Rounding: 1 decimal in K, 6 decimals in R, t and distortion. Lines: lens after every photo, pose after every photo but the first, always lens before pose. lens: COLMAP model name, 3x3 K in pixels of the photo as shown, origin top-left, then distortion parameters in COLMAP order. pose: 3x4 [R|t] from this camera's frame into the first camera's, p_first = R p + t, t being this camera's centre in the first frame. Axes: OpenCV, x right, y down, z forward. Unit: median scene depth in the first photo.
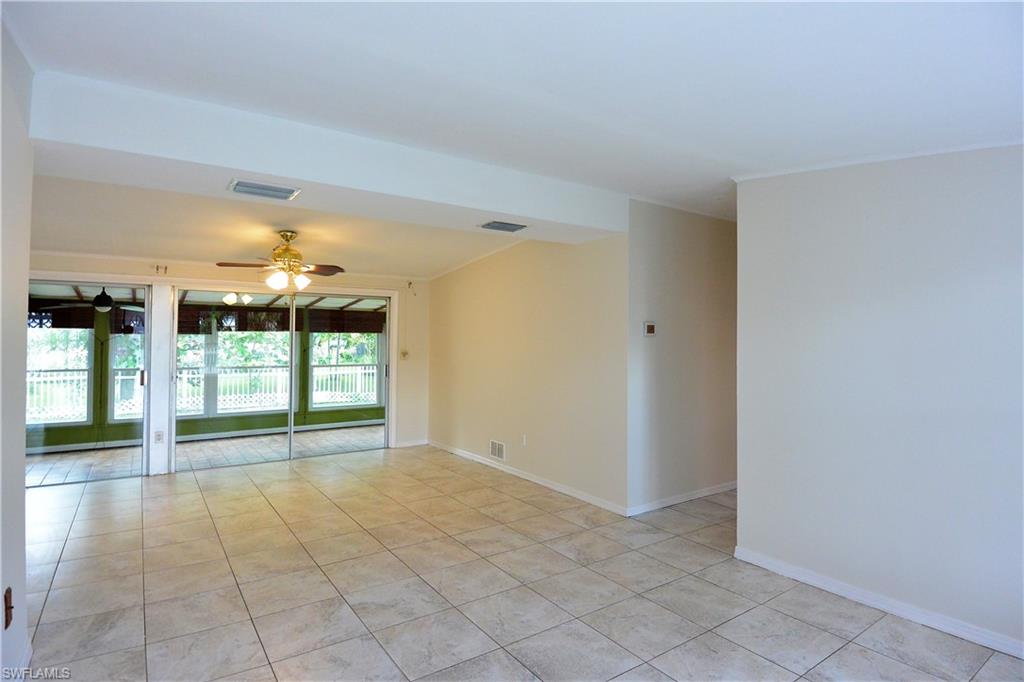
lens RADIAL K [[545.5, 0, 518.1], [0, 545.5, 336.6], [0, 0, 1]] dist [-0.005214, -0.000949]
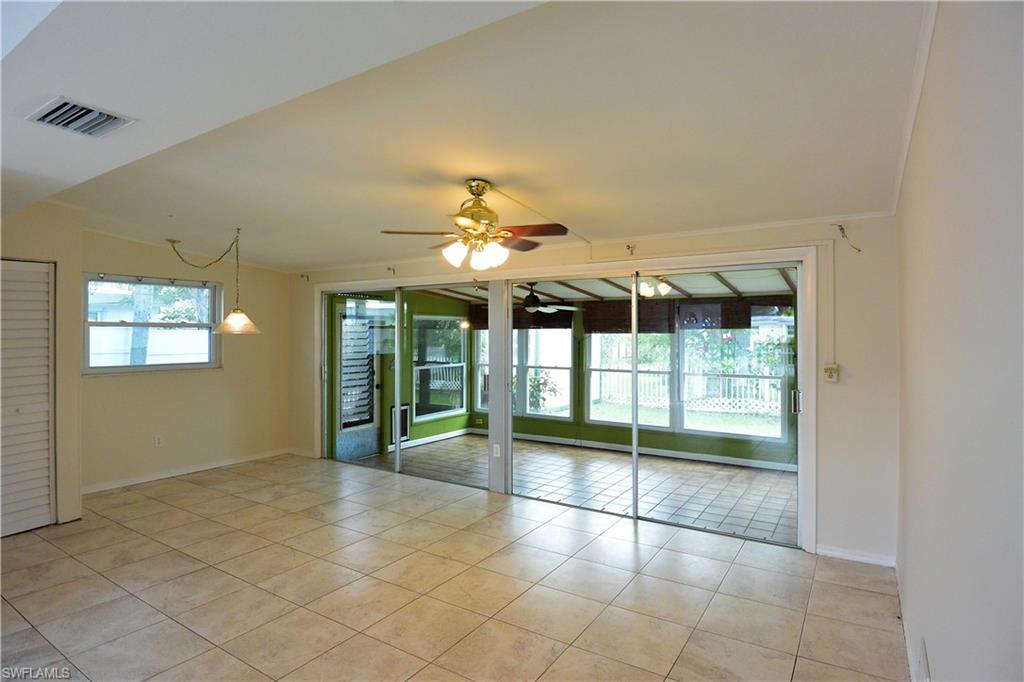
lens RADIAL K [[545.5, 0, 514.4], [0, 545.5, 335.8], [0, 0, 1]] dist [-0.005214, -0.000949]
pose [[0.380249, -0.000548, -0.924884, 0.138019], [0.007100, 0.999972, 0.002327, -0.004244], [0.924857, -0.007452, 0.380242, 0.529910]]
